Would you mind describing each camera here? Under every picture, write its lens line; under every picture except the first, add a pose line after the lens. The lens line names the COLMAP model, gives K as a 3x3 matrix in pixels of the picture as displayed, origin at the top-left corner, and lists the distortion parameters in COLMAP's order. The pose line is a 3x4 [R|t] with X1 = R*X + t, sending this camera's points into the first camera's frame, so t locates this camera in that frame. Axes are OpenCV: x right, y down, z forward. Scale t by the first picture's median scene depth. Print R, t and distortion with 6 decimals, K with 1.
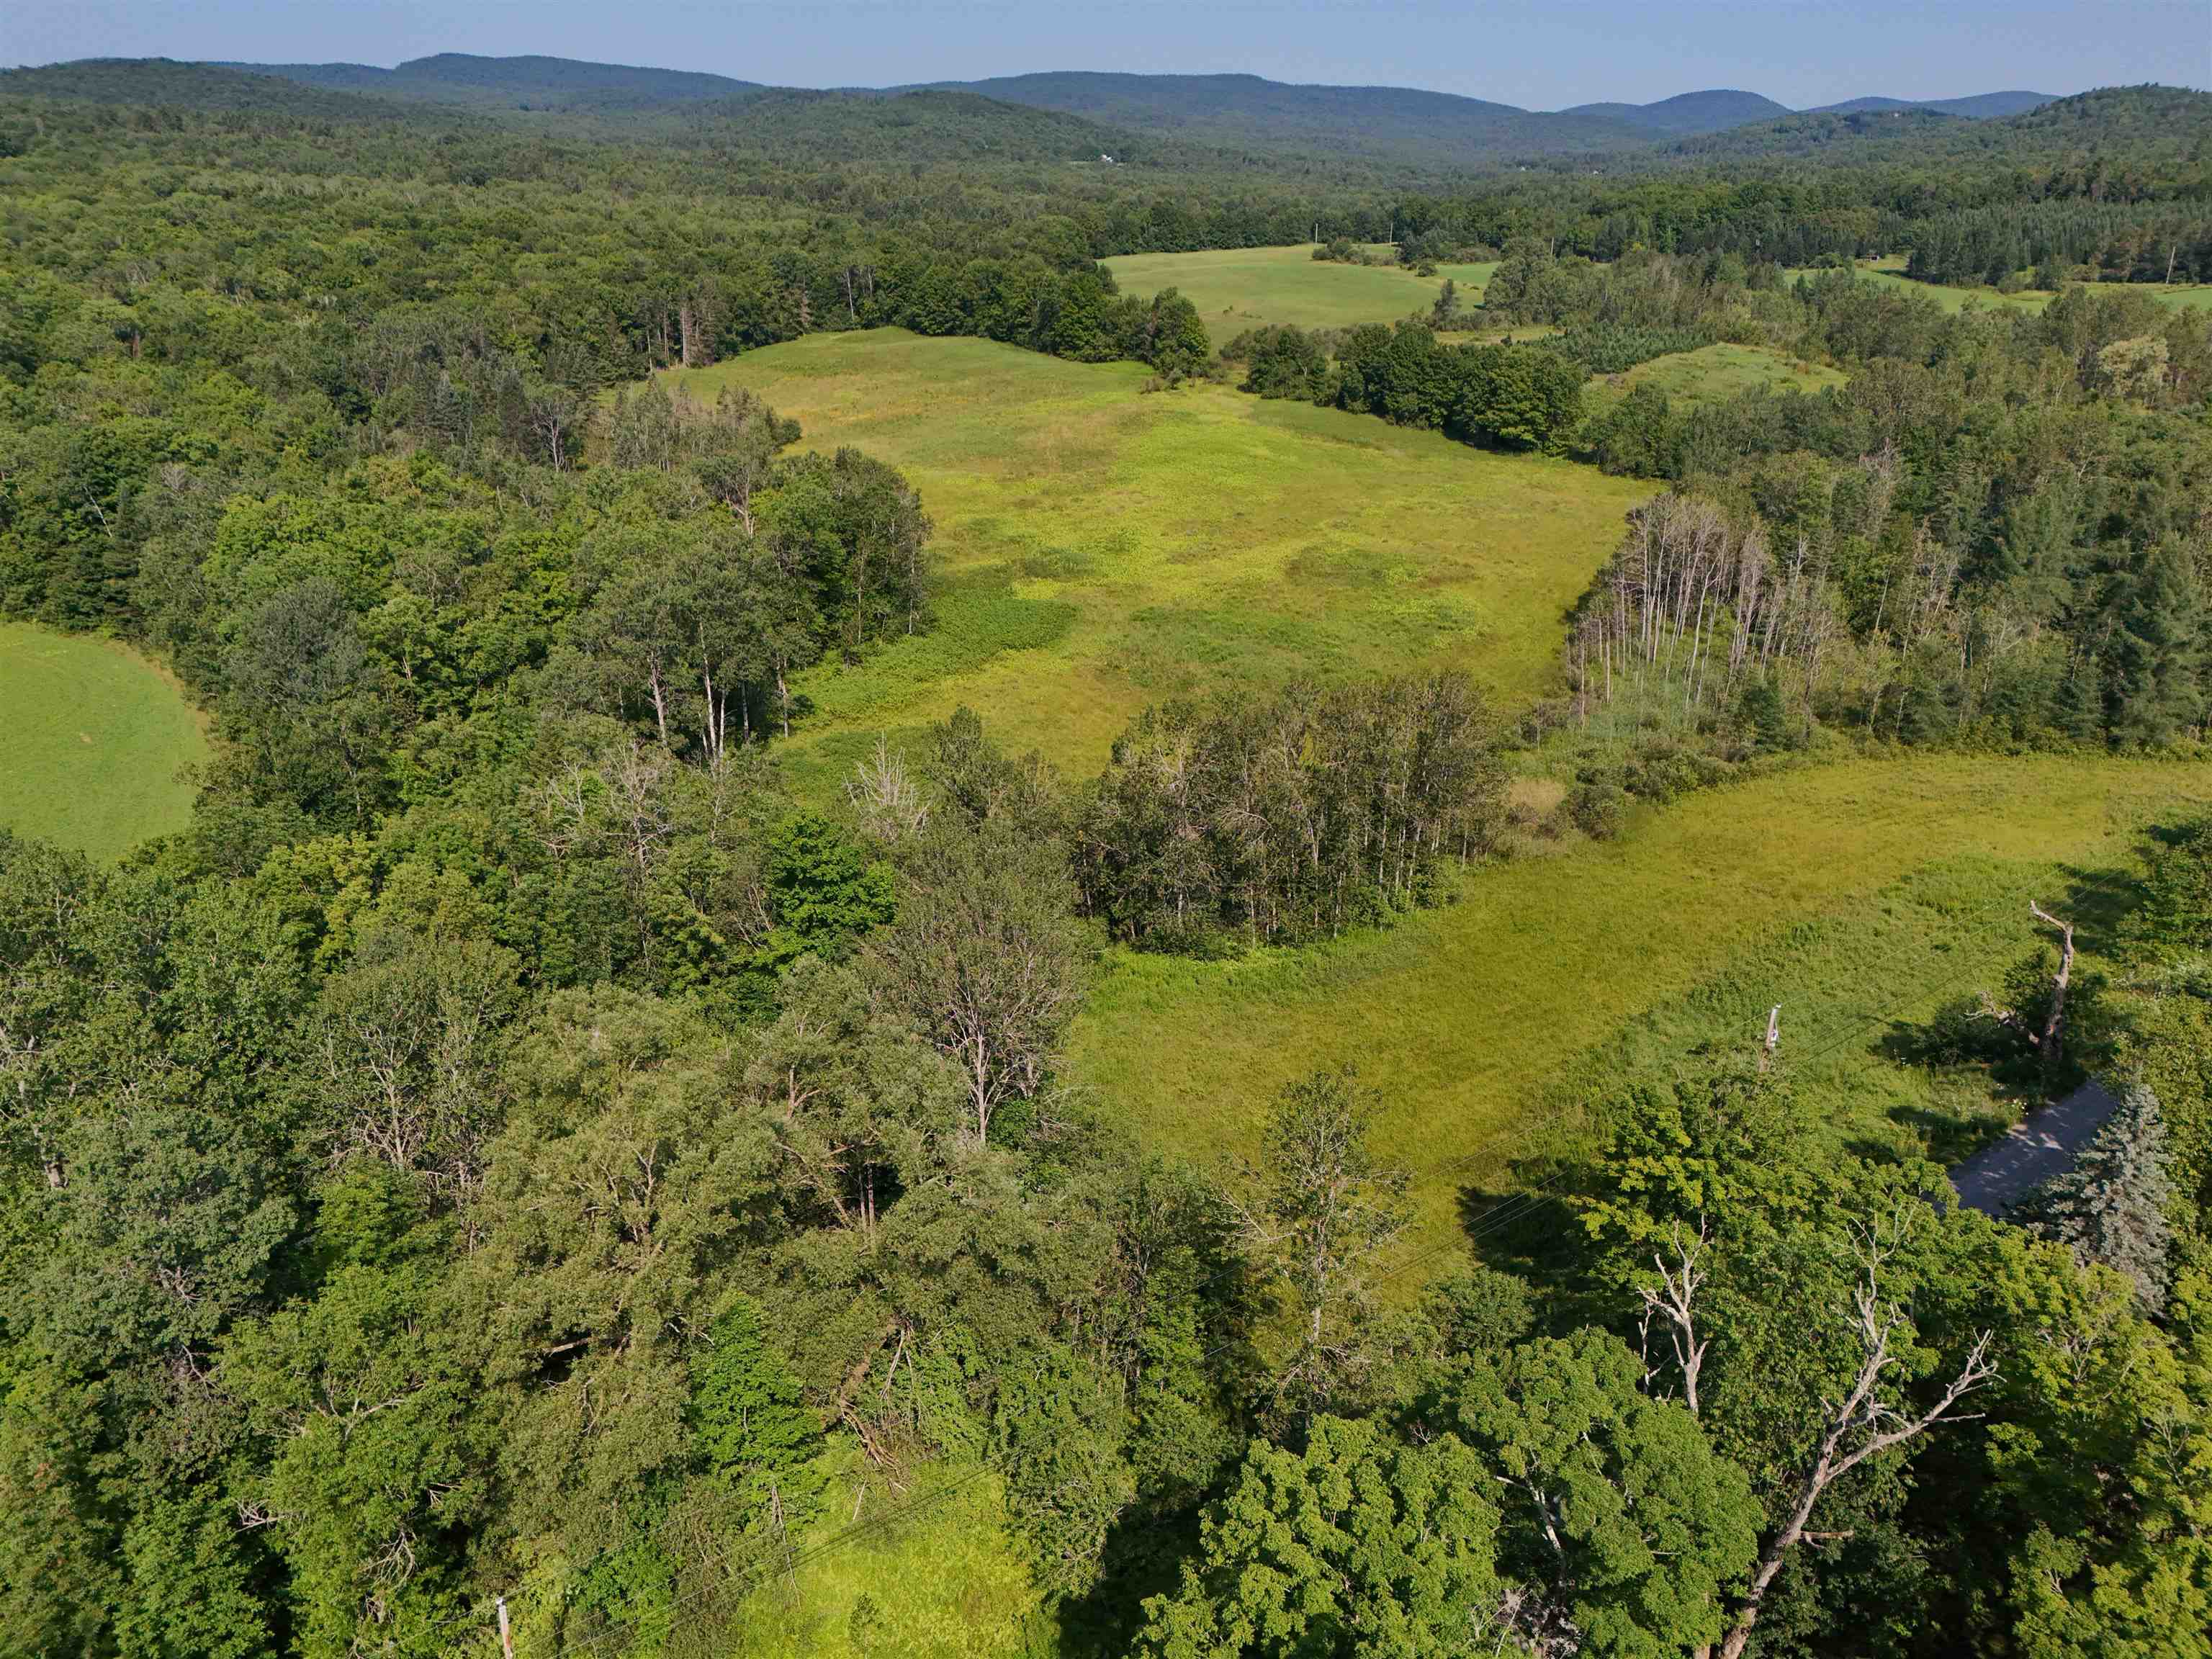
lens RADIAL K [[1660.7, 0, 1097.7], [0, 1660.7, 816.7], [0, 0, 1]] dist [0.071474, -0.056355]
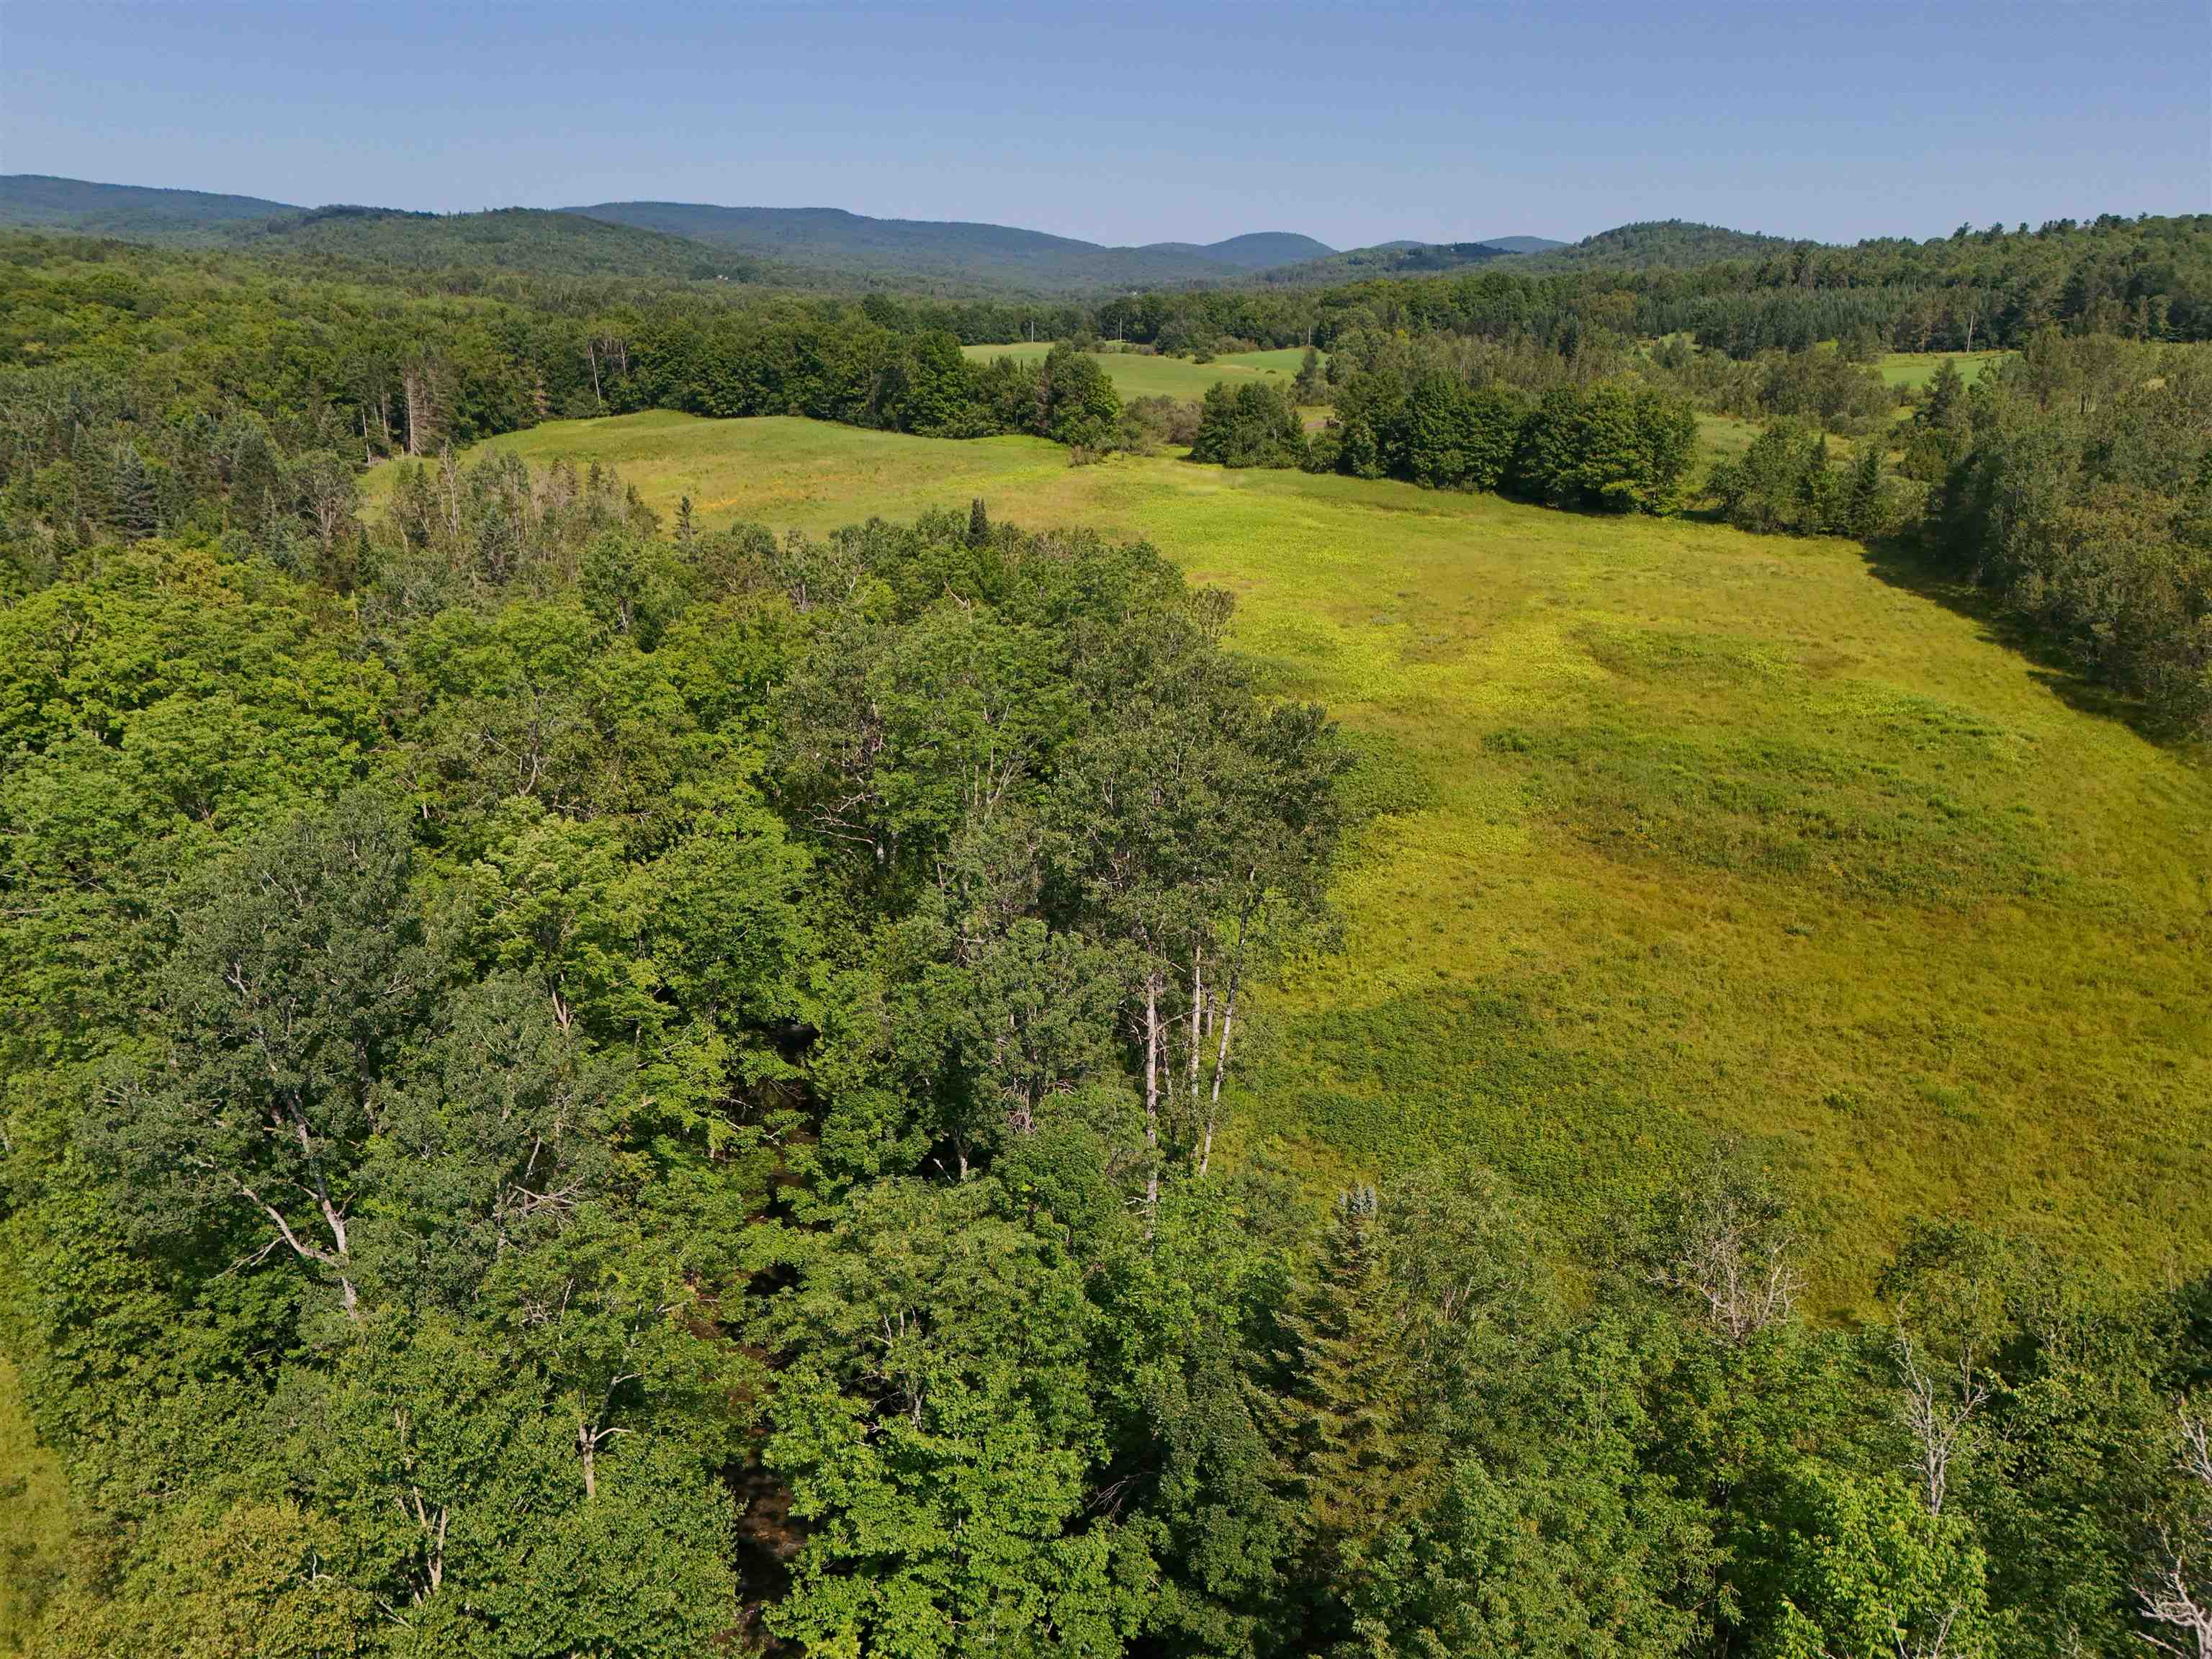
lens RADIAL K [[1660.7, 0, 1104.0], [0, 1660.7, 824.4], [0, 0, 1]] dist [0.071474, -0.056355]
pose [[0.970644, -0.074013, 0.228851, -0.171608], [0.089459, 0.994309, -0.057859, -0.045029], [-0.223266, 0.076633, 0.971740, 0.280928]]
